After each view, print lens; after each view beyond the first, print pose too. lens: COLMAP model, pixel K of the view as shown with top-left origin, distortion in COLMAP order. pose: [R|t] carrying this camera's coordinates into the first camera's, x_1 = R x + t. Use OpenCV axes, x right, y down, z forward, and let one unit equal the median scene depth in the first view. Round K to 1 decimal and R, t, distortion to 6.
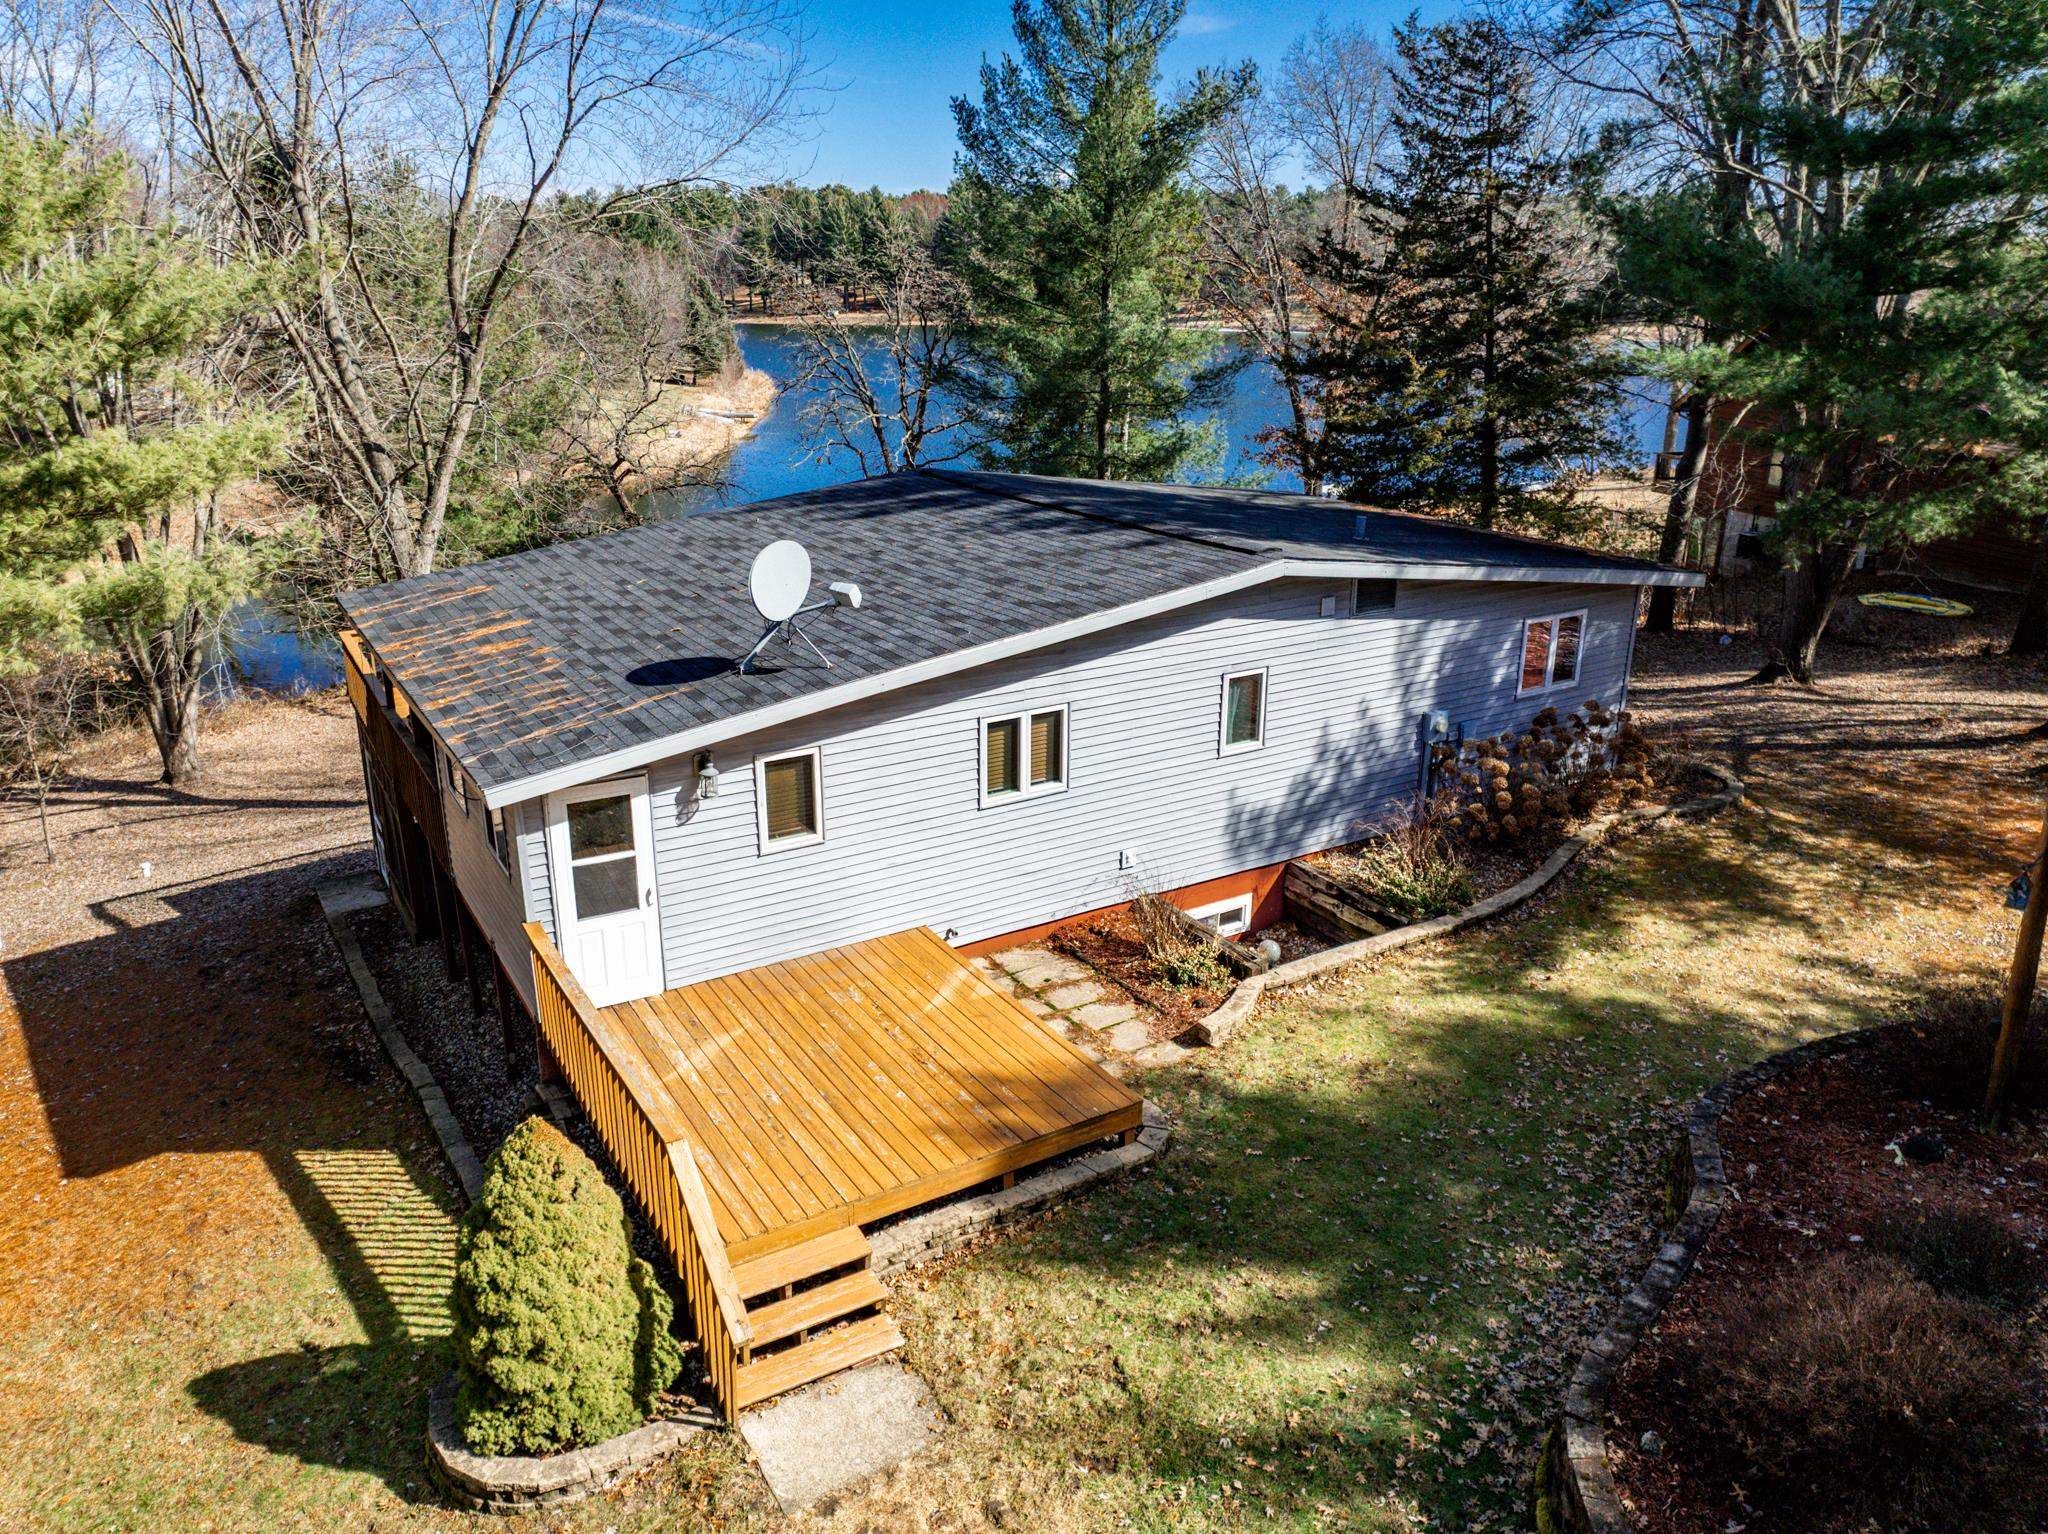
lens RADIAL K [[1407.2, 0, 1024.0], [0, 1407.2, 767.0], [0, 0, 1]] dist [0.001888, -0.030612]
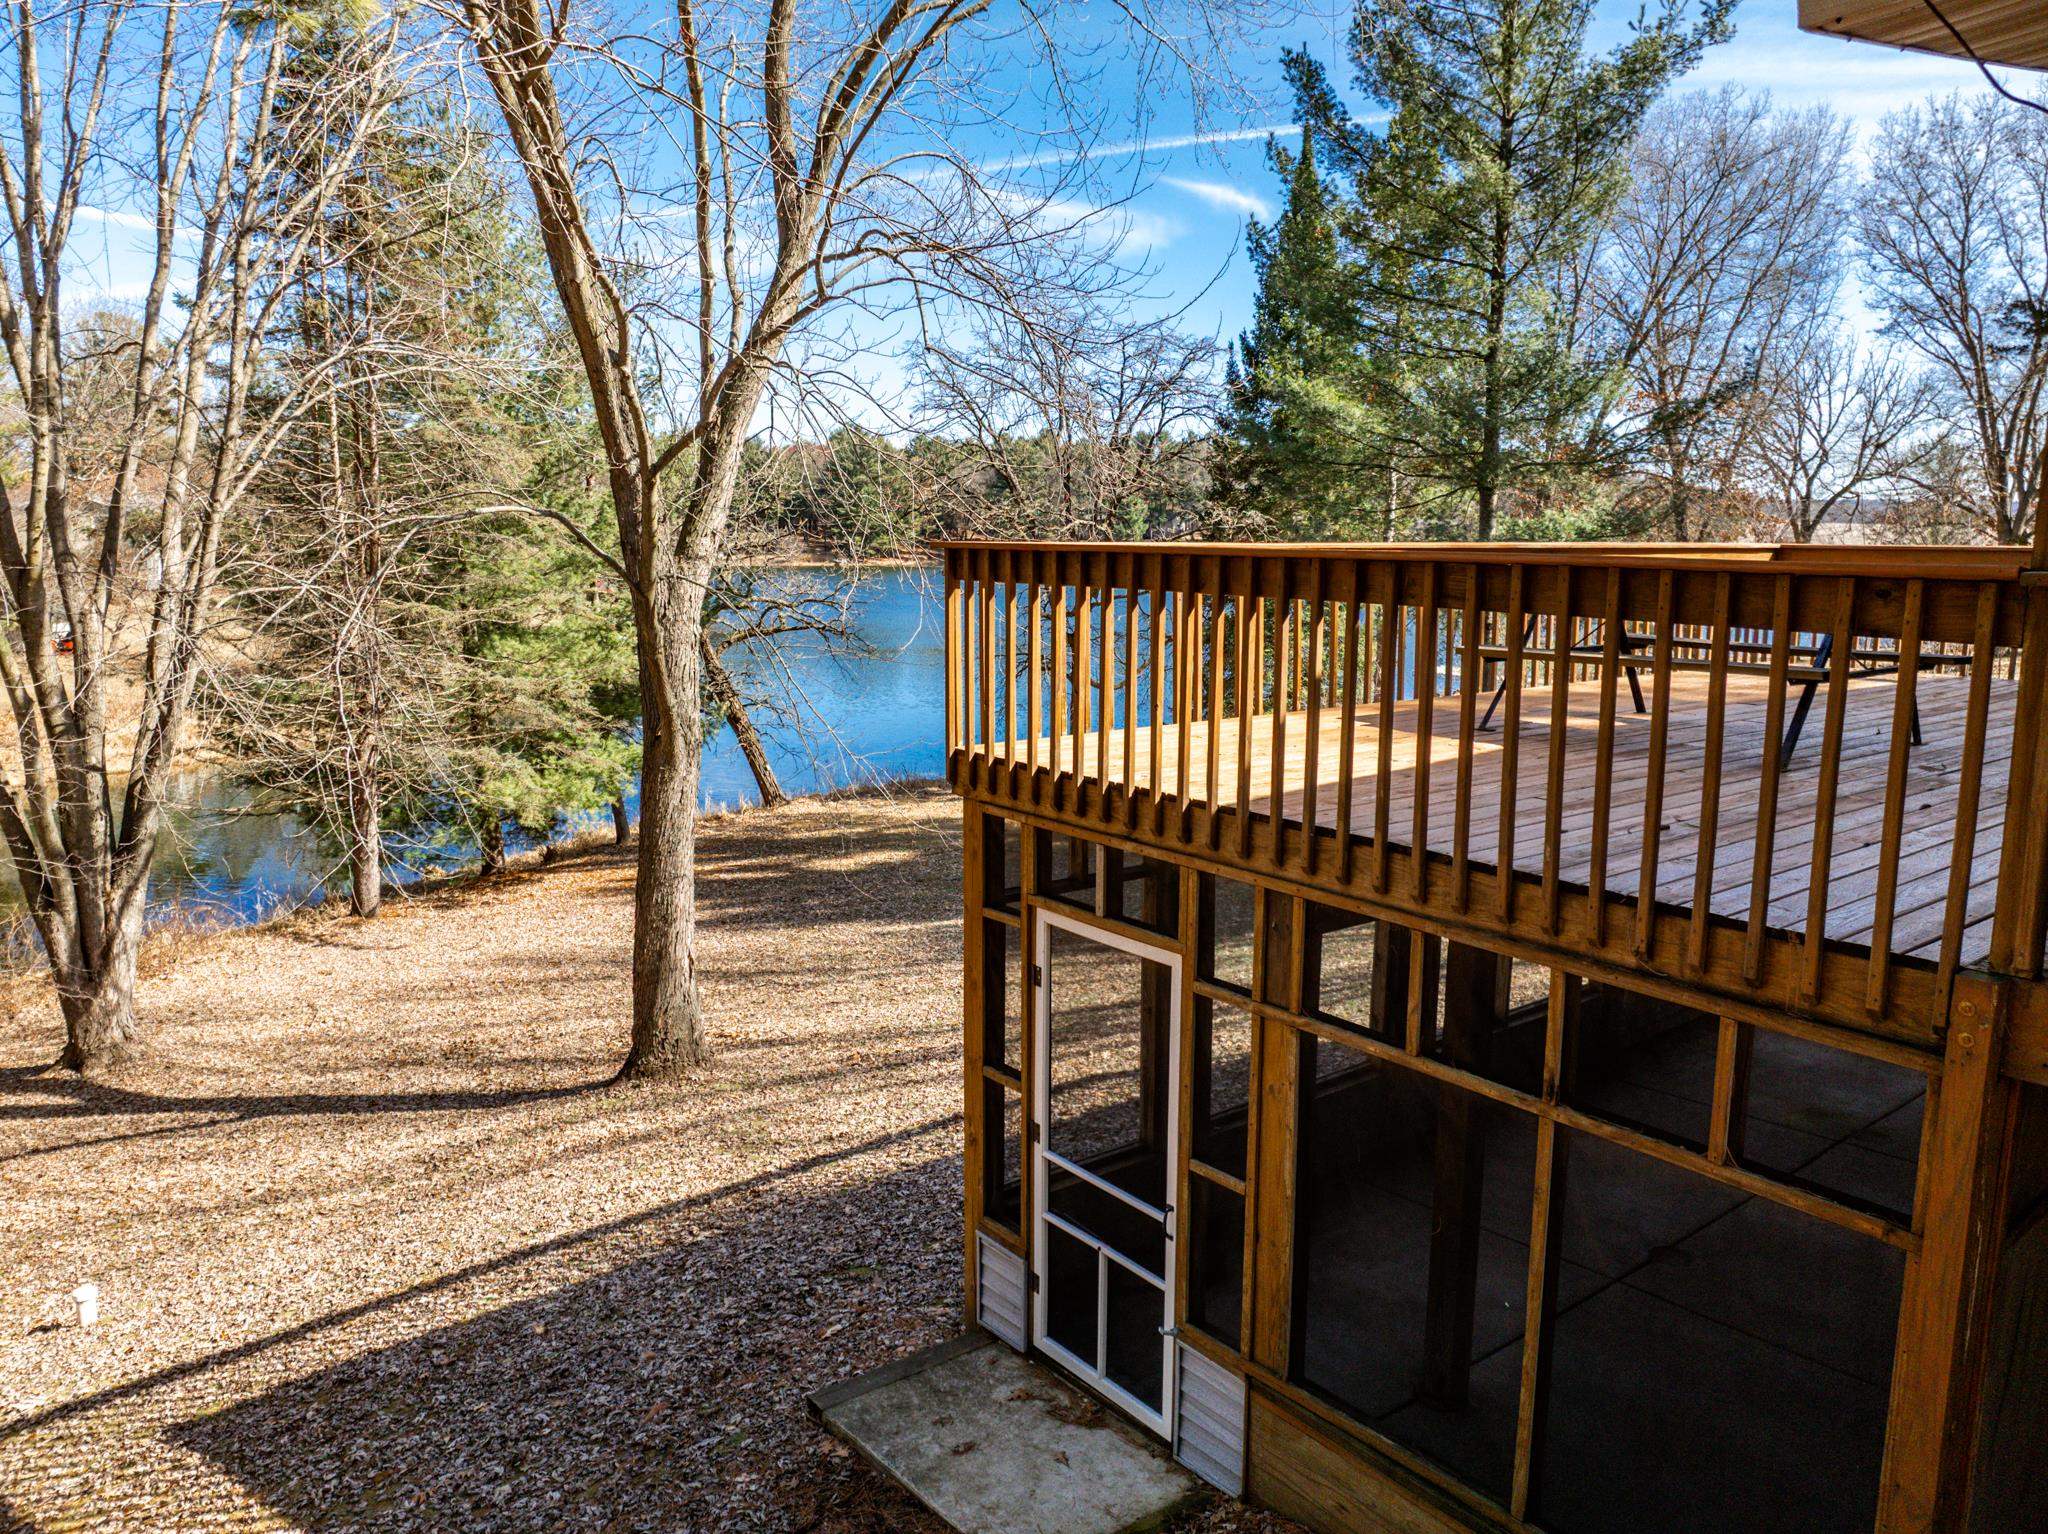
lens RADIAL K [[1407.2, 0, 1024.0], [0, 1407.2, 767.0], [0, 0, 1]] dist [0.001888, -0.030612]
pose [[0.994639, -0.020894, 0.101273, -0.315911], [0.038322, 0.984116, -0.173339, 0.004678], [-0.096043, 0.176290, 0.979641, 0.448370]]
